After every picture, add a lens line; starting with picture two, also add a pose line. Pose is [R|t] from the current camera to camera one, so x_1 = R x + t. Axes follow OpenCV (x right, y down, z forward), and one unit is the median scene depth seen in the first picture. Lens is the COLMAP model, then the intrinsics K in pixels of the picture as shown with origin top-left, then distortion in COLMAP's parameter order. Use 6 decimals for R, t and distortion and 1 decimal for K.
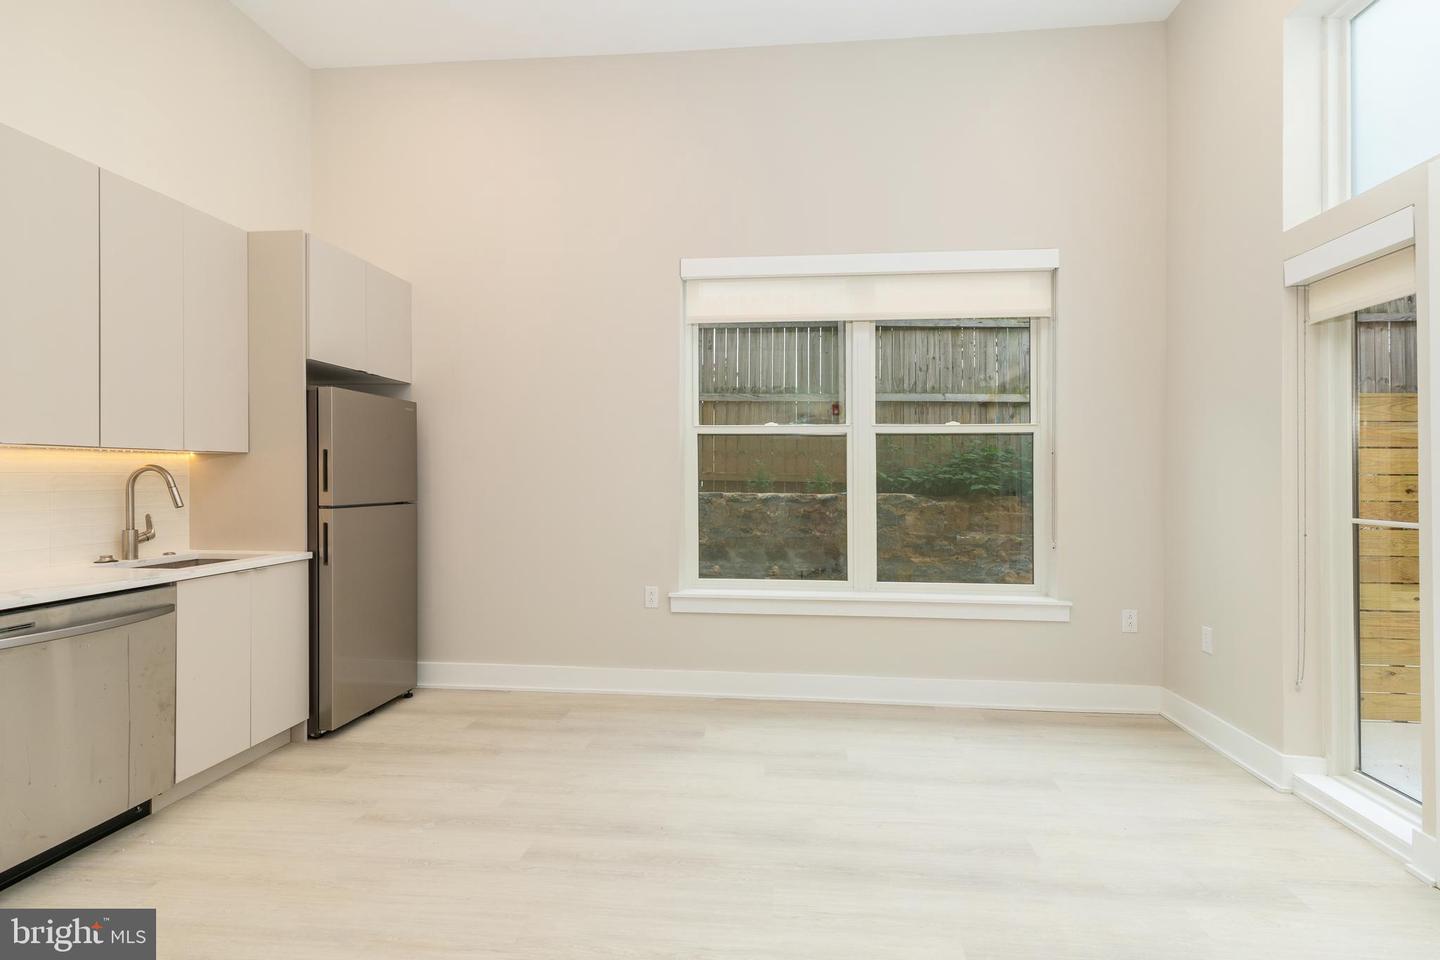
lens RADIAL K [[663.3, 0, 729.8], [0, 663.3, 478.6], [0, 0, 1]] dist [0.002233, -0.000256]
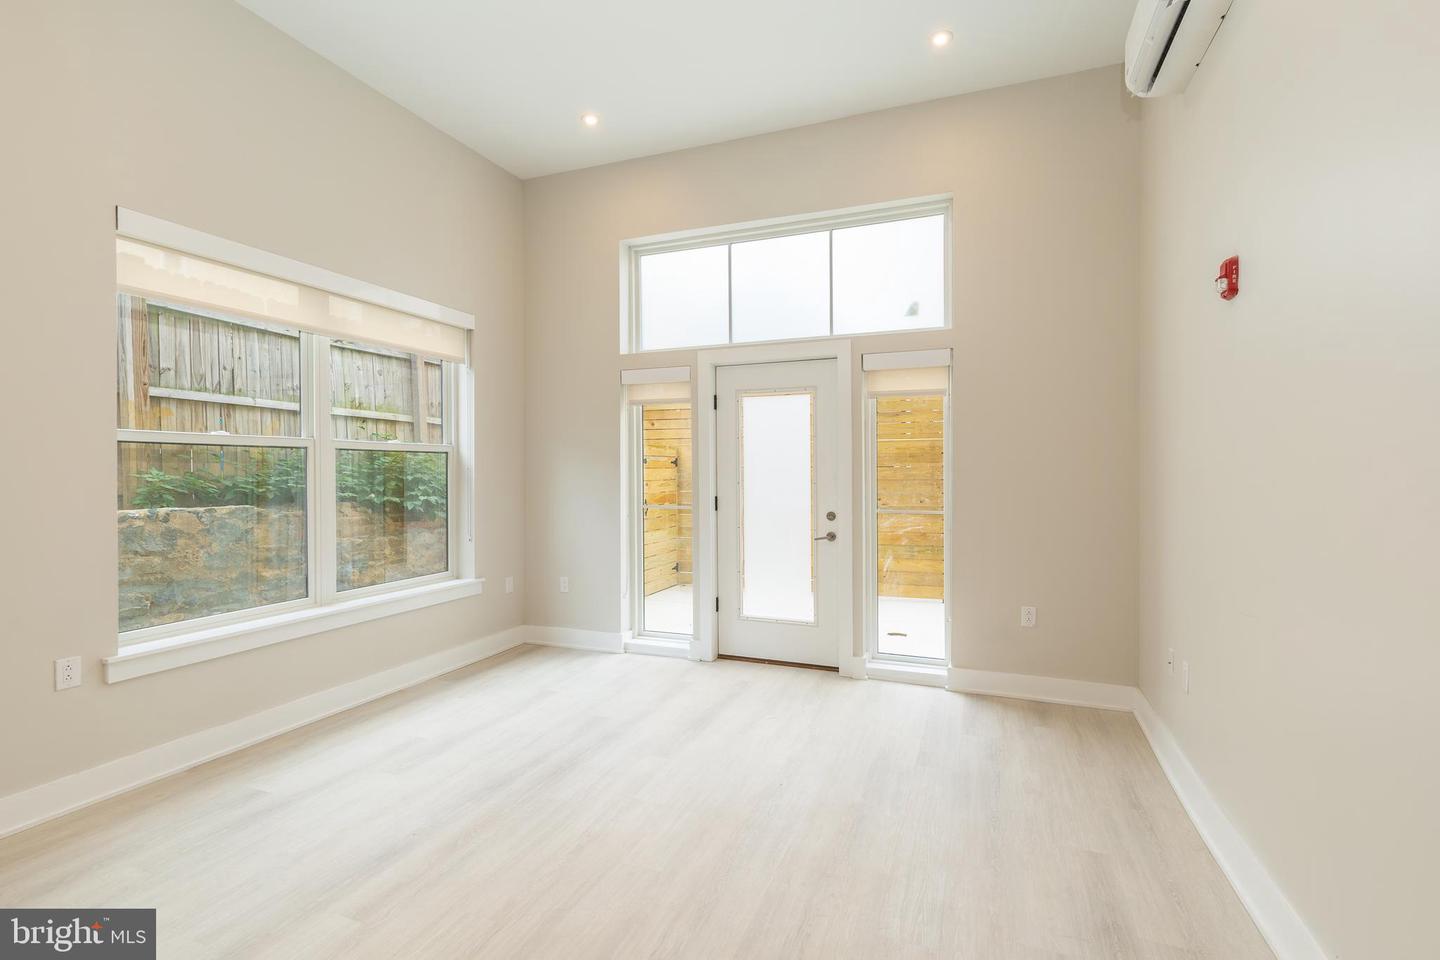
lens RADIAL K [[651.8, 0, 720.0], [0, 651.8, 480.0], [0, 0, 1]] dist [0.001714, 0.000012]
pose [[0.281654, -0.016037, 0.959382, -0.624856], [0.006492, 0.999869, 0.014808, -0.032515], [-0.959494, 0.002057, 0.281721, 0.157522]]
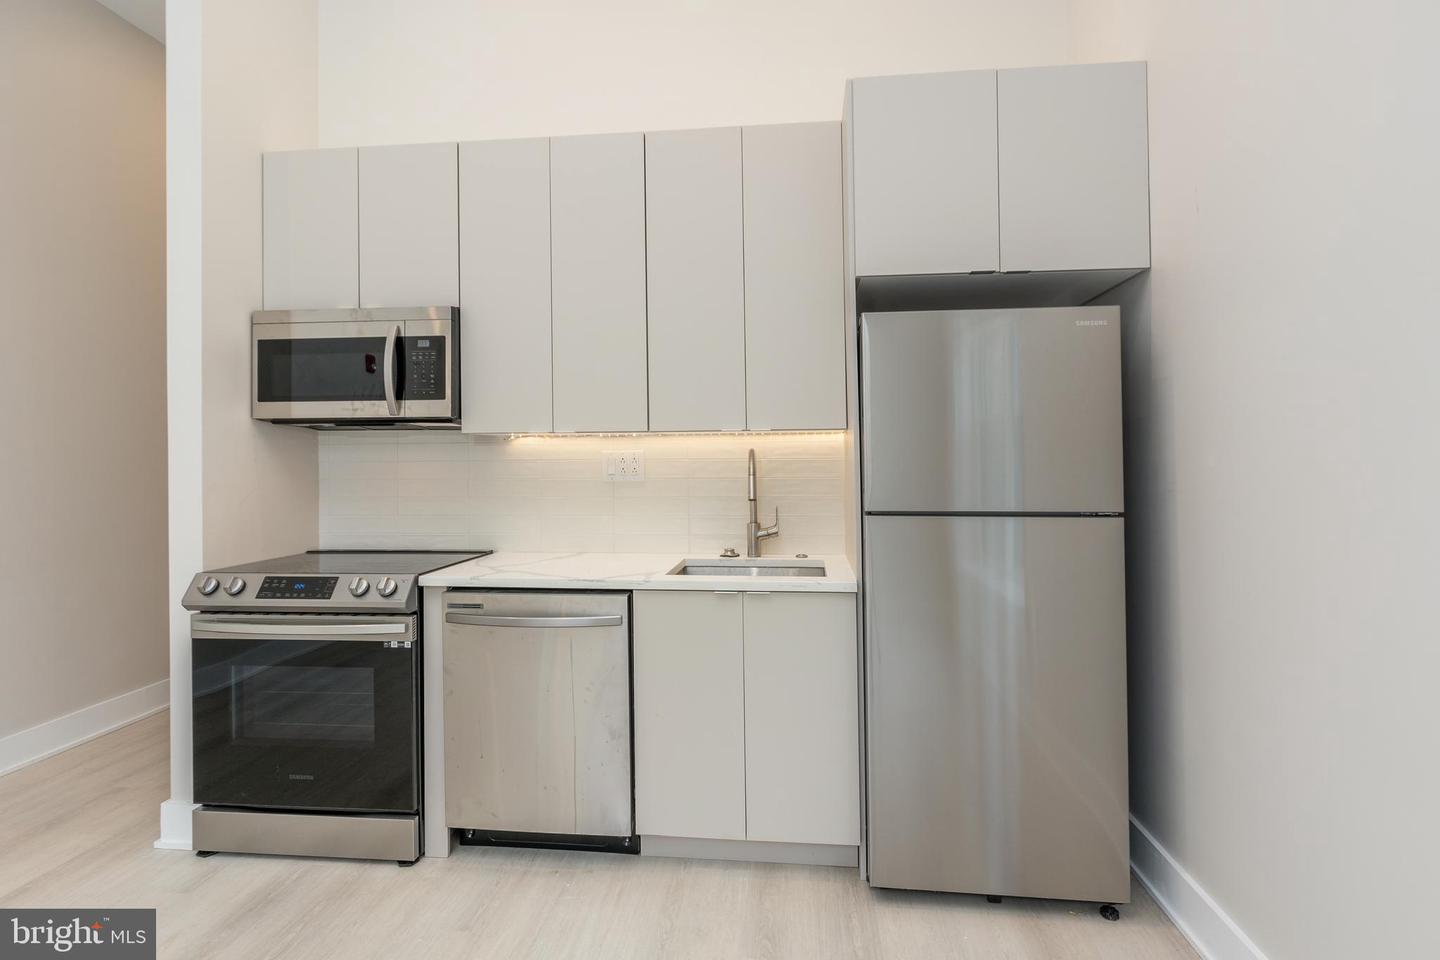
lens RADIAL K [[754.6, 0, 720.9], [0, 754.6, 453.2], [0, 0, 1]] dist [-0.000036, -0.000006]
pose [[-0.009259, -0.009684, -0.999910, 0.075171], [0.003062, 0.999948, -0.009713, -0.004327], [0.999952, -0.003152, -0.009228, 0.764326]]
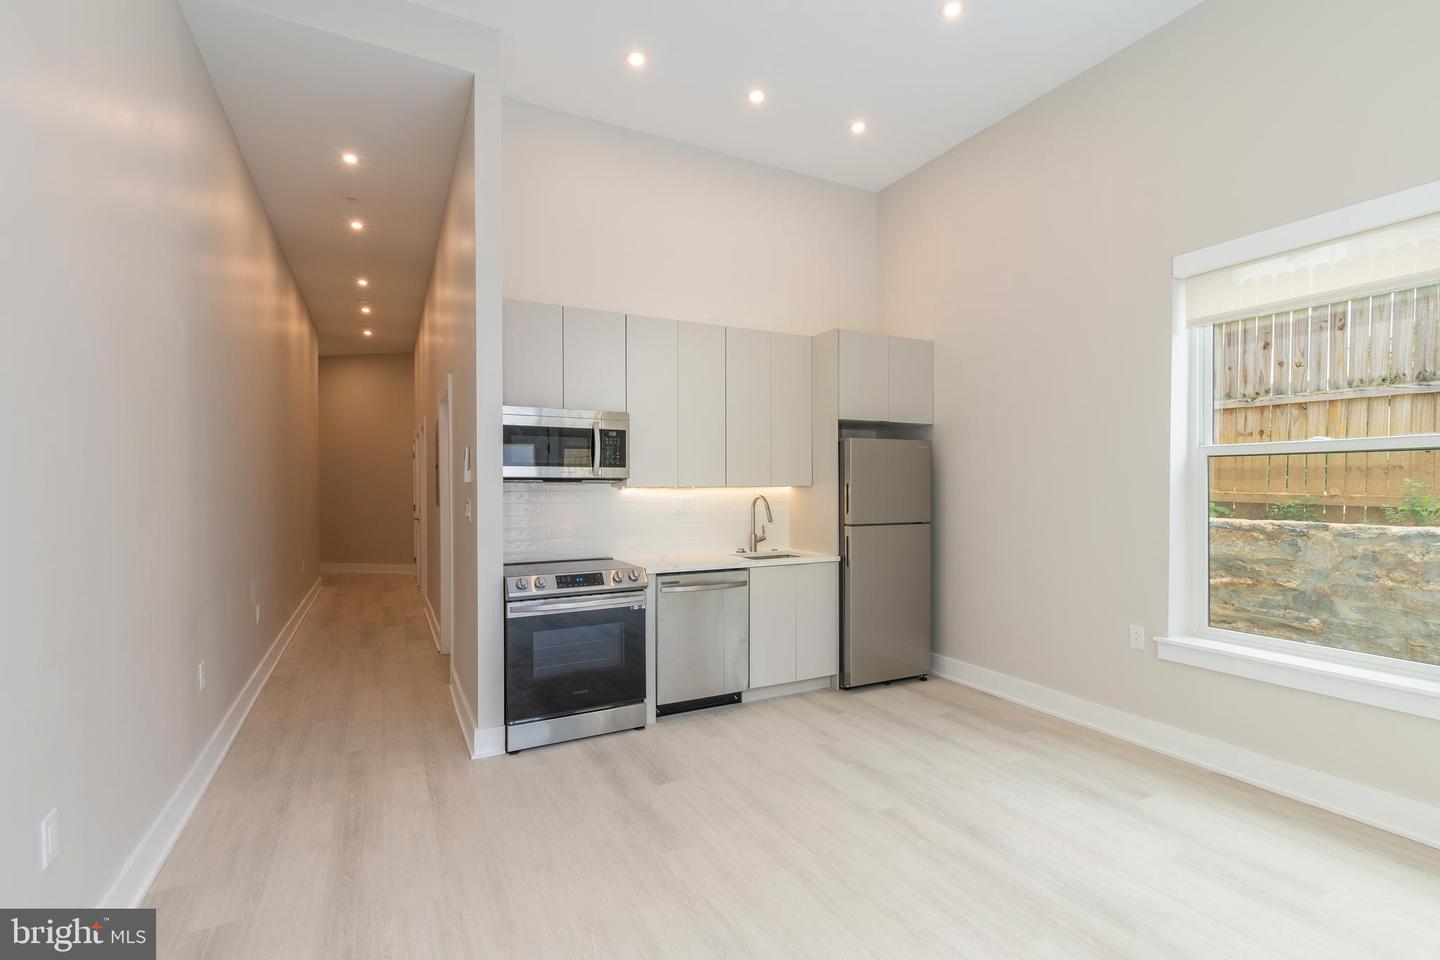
lens RADIAL K [[650.0, 0, 741.0], [0, 650.0, 498.5], [0, 0, 1]] dist [0.000767, -0.000097]
pose [[0.558377, 0.012258, -0.829497, 0.342668], [0.001167, 0.999878, 0.015561, -0.029585], [0.829587, -0.009657, 0.558295, 0.051752]]
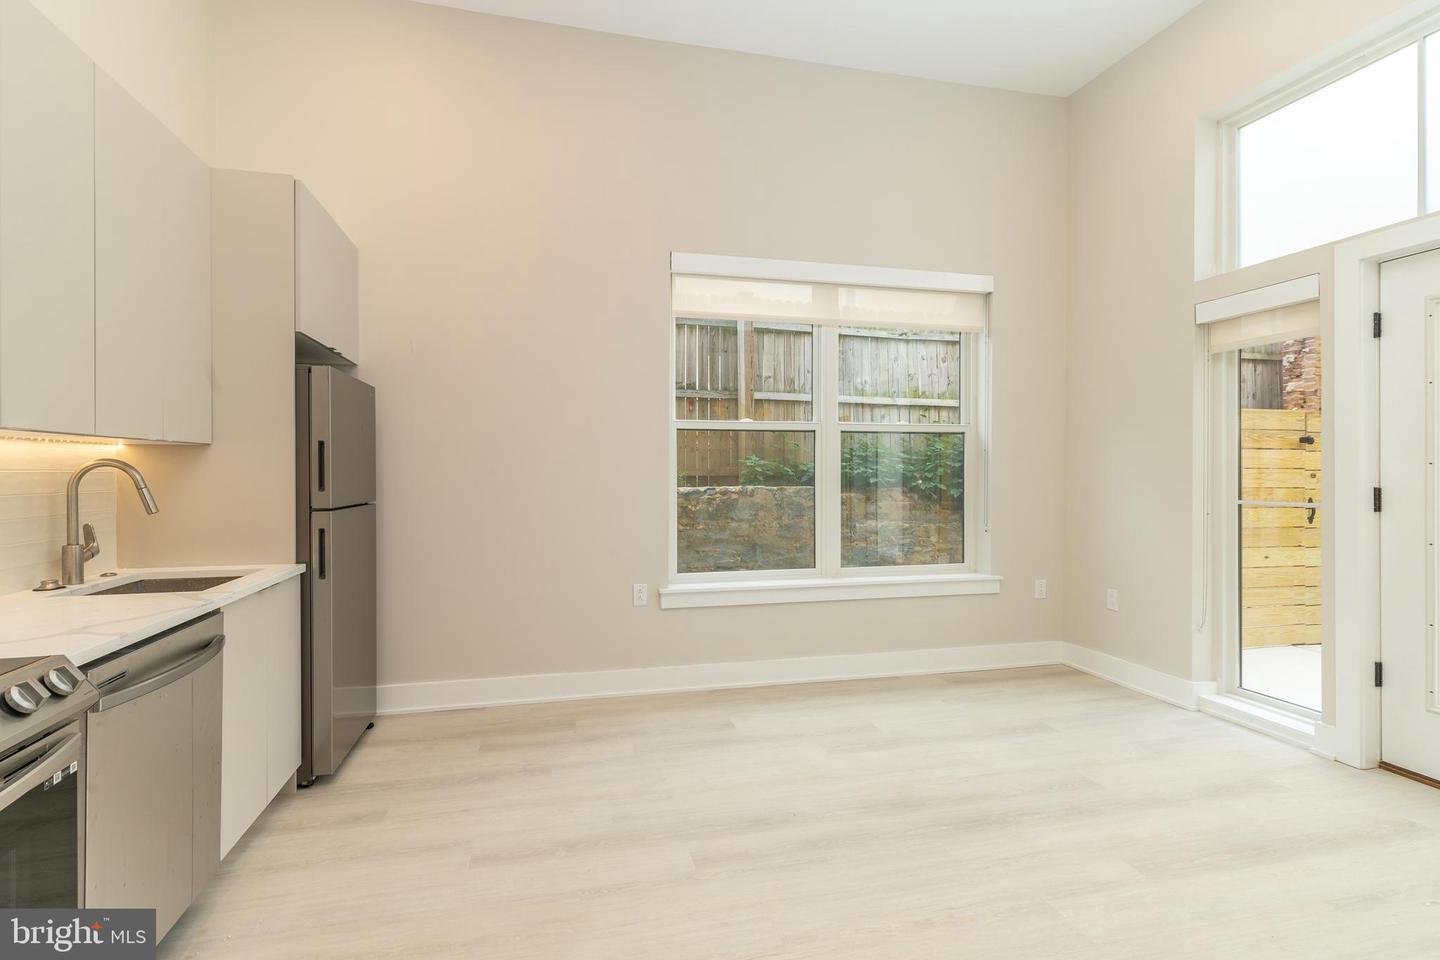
lens RADIAL K [[660.3, 0, 694.9], [0, 660.3, 478.2], [0, 0, 1]] dist [-0.000343, 0.000188]
pose [[0.949984, -0.007006, 0.312221, -0.369546], [0.004452, 0.999951, 0.008894, -0.001821], [-0.312268, -0.007059, 0.949968, 0.054399]]
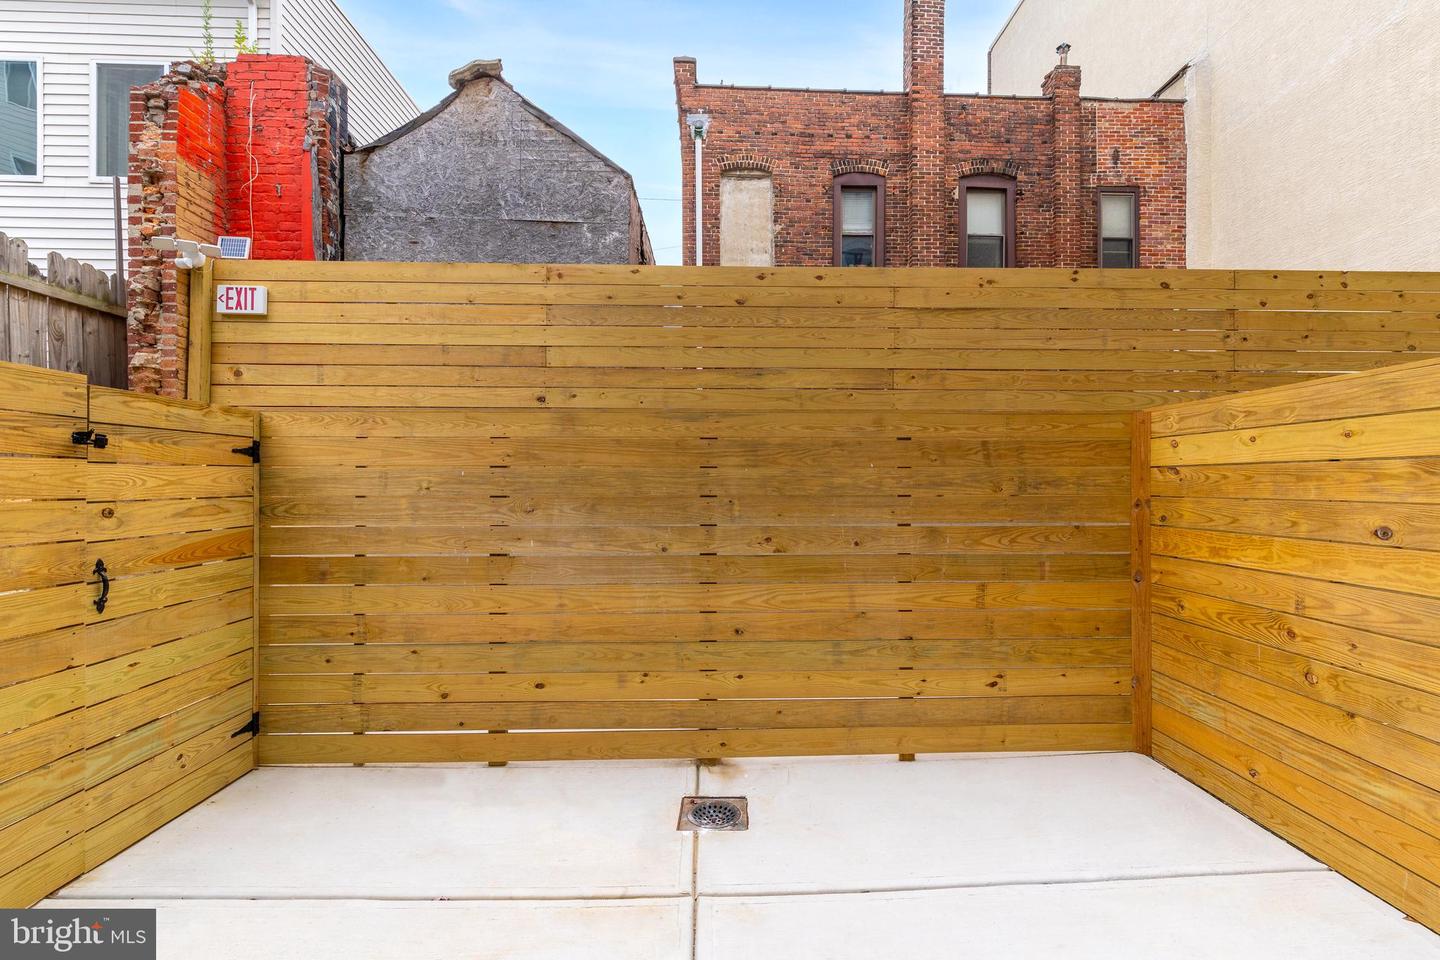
lens RADIAL K [[663.3, 0, 729.8], [0, 663.3, 478.6], [0, 0, 1]] dist [0.002233, -0.000256]
pose [[-0.120135, 0.002362, 0.992755, 0.550553], [0.001176, 0.999997, -0.002237, -0.021857], [-0.992757, 0.000899, -0.120138, 0.417846]]
